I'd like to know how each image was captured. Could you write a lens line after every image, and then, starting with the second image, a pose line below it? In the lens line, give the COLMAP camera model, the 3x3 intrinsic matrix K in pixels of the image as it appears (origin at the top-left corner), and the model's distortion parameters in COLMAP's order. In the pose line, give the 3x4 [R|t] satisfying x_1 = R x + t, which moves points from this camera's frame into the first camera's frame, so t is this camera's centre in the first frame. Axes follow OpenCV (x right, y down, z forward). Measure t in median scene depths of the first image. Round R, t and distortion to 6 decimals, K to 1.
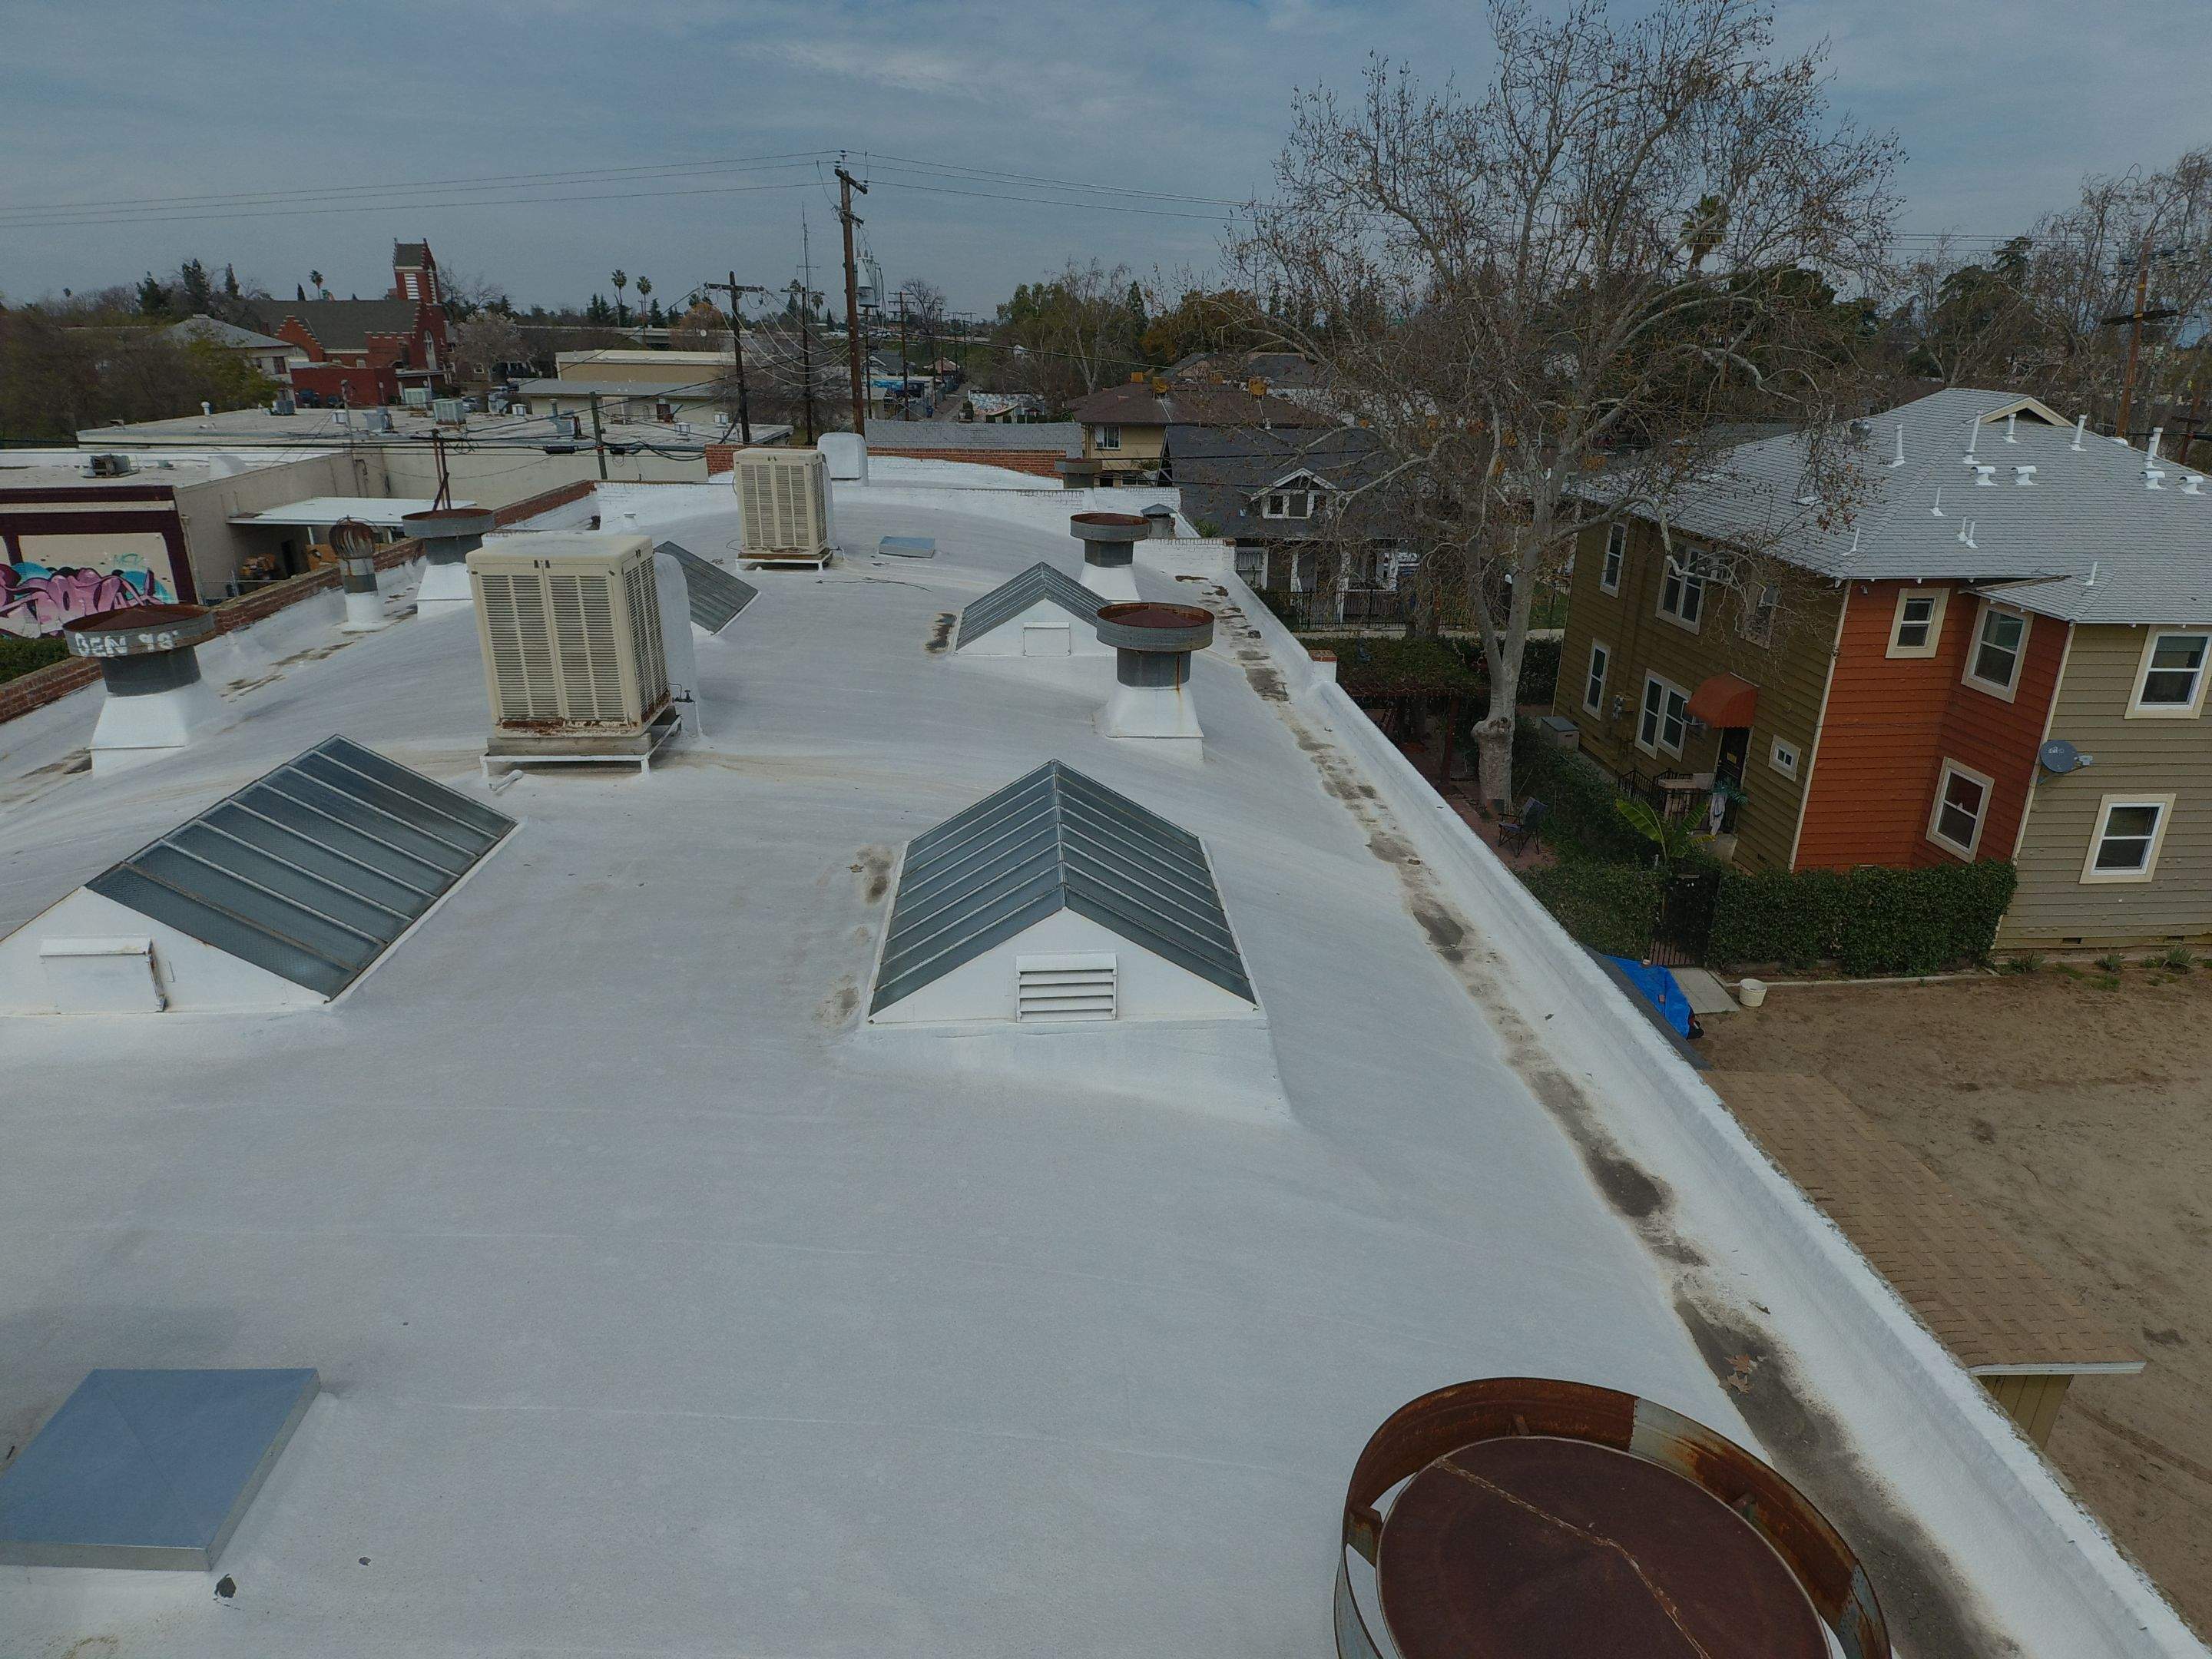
lens RADIAL K [[1352.9, 0, 1151.2], [0, 1352.9, 837.3], [0, 0, 1]] dist [0.054443, -0.082779]
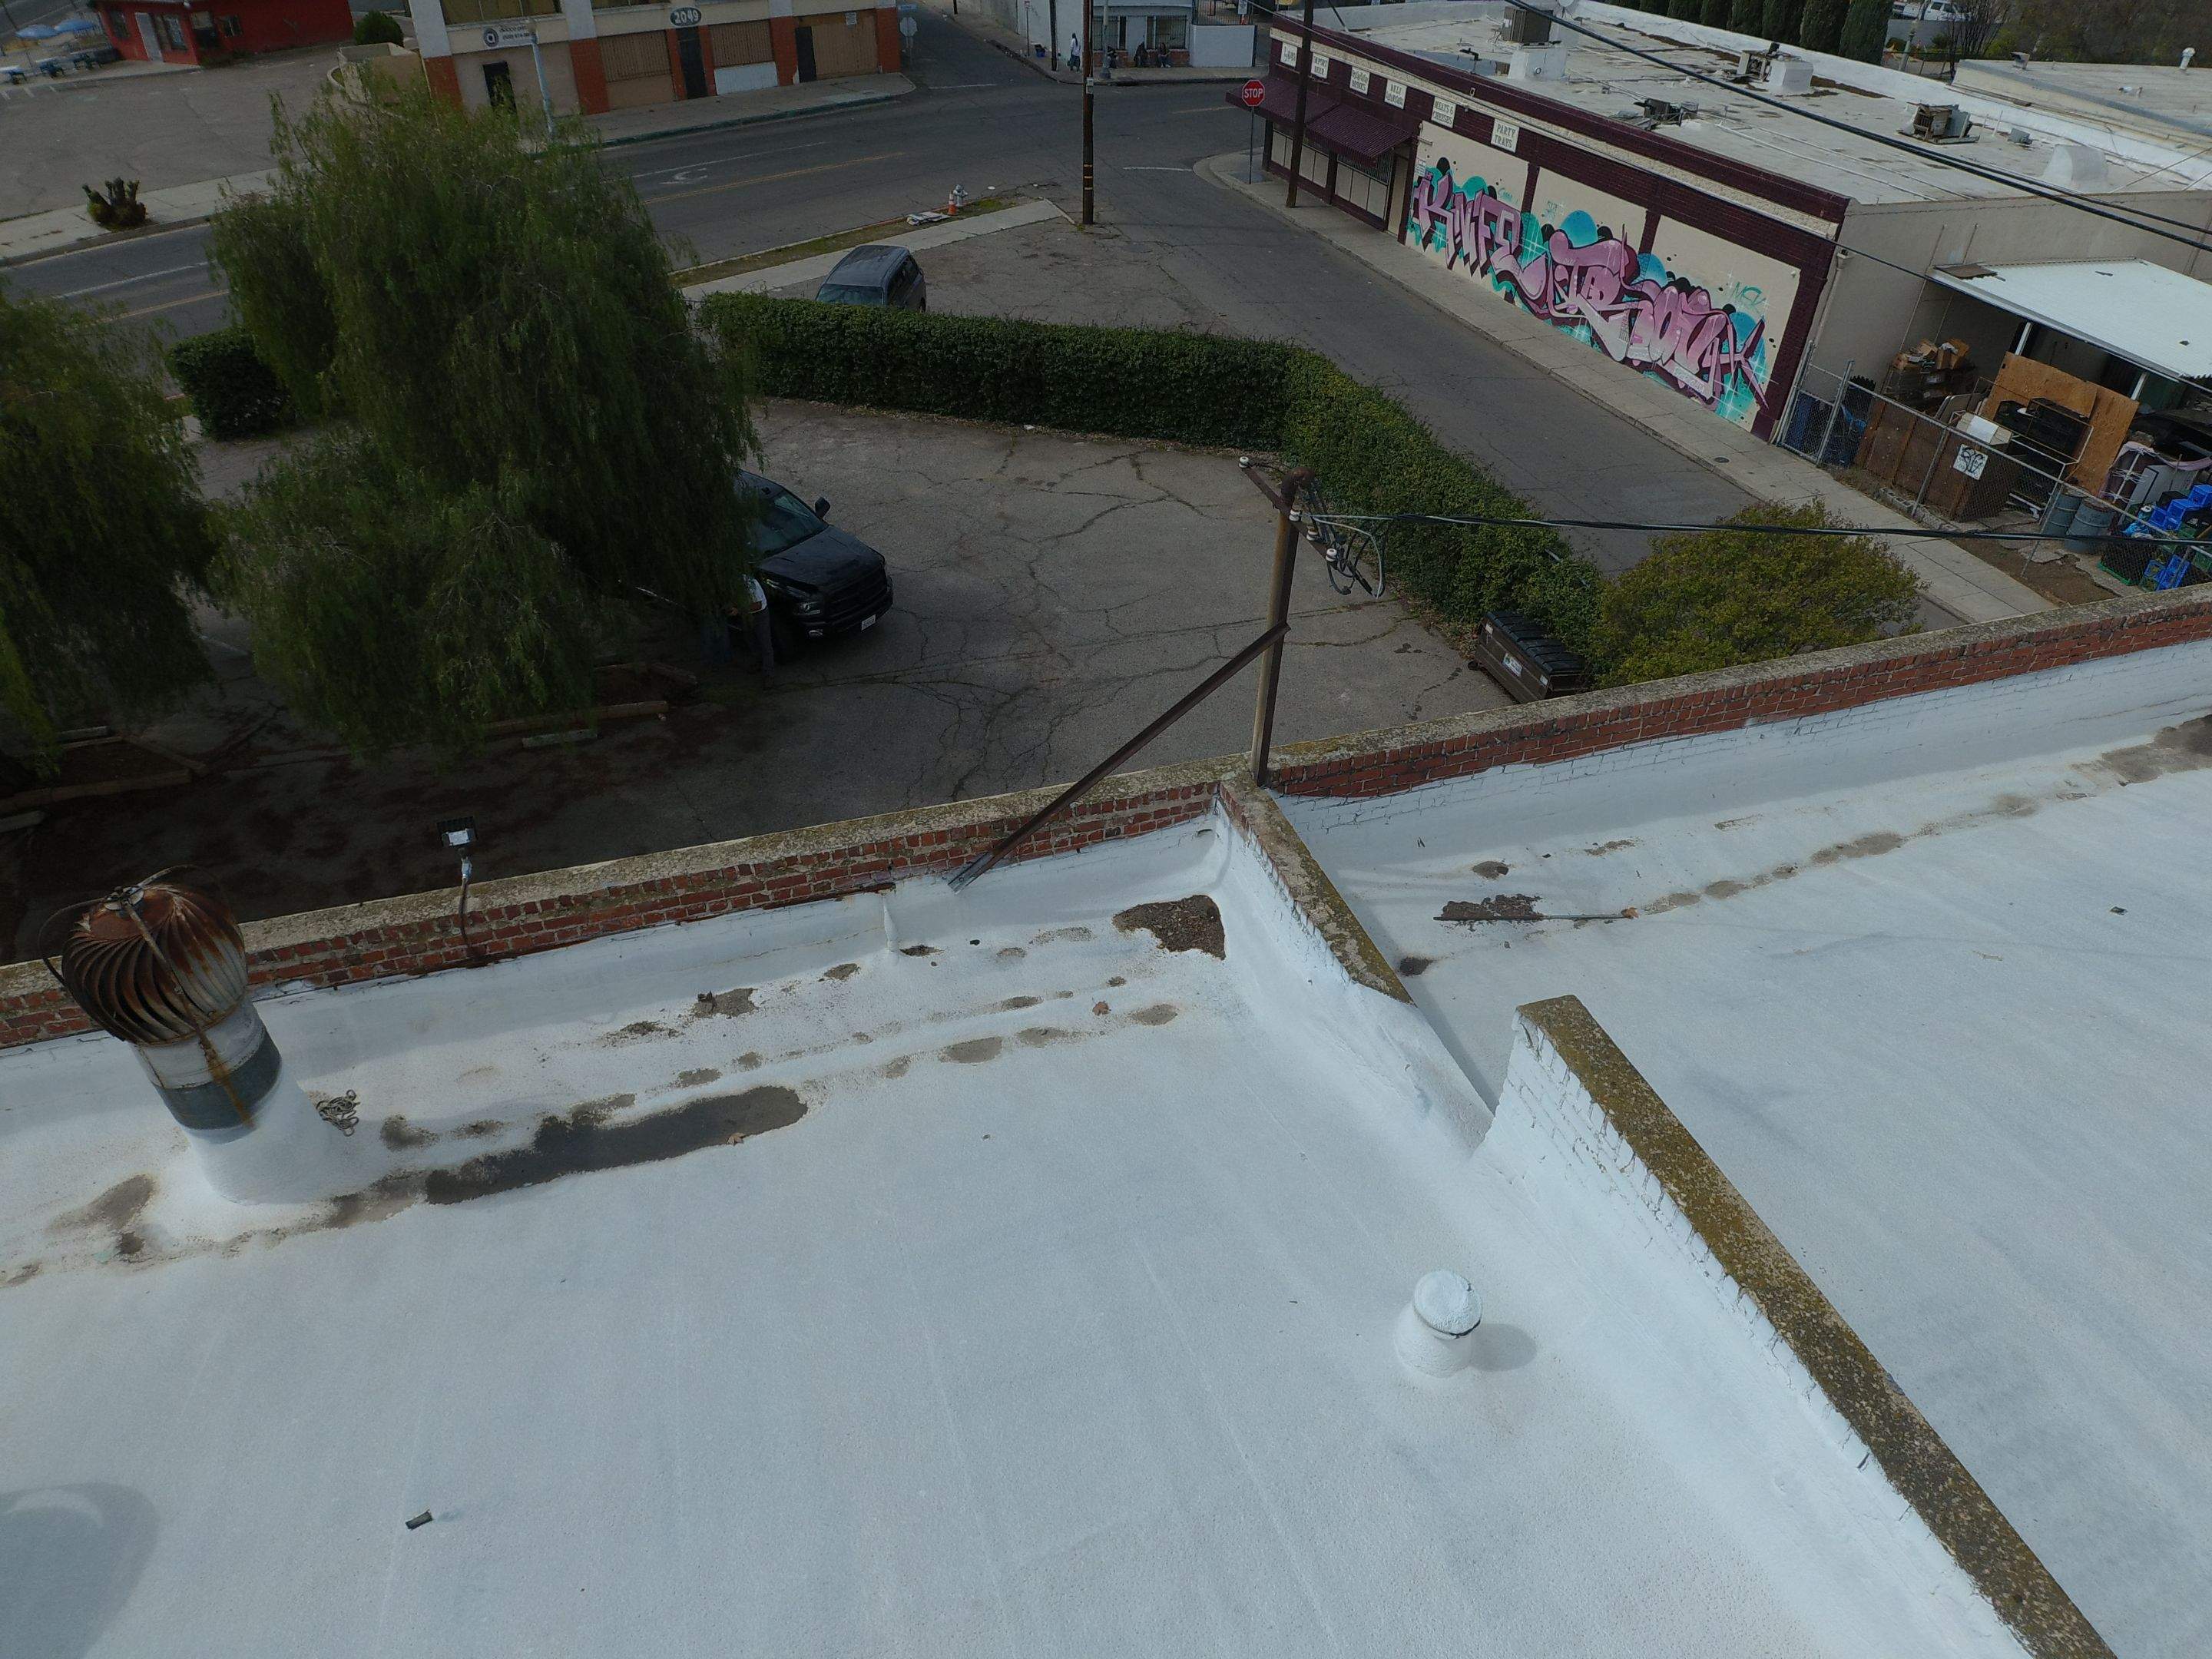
lens RADIAL K [[1335.4, 0, 1138.5], [0, 1335.4, 842.5], [0, 0, 1]] dist [0.055602, -0.079609]
pose [[0.238081, 0.588875, -0.772362, -0.258988], [-0.360940, 0.791921, 0.492527, -0.335714], [0.901687, 0.161515, 0.401090, 0.820161]]
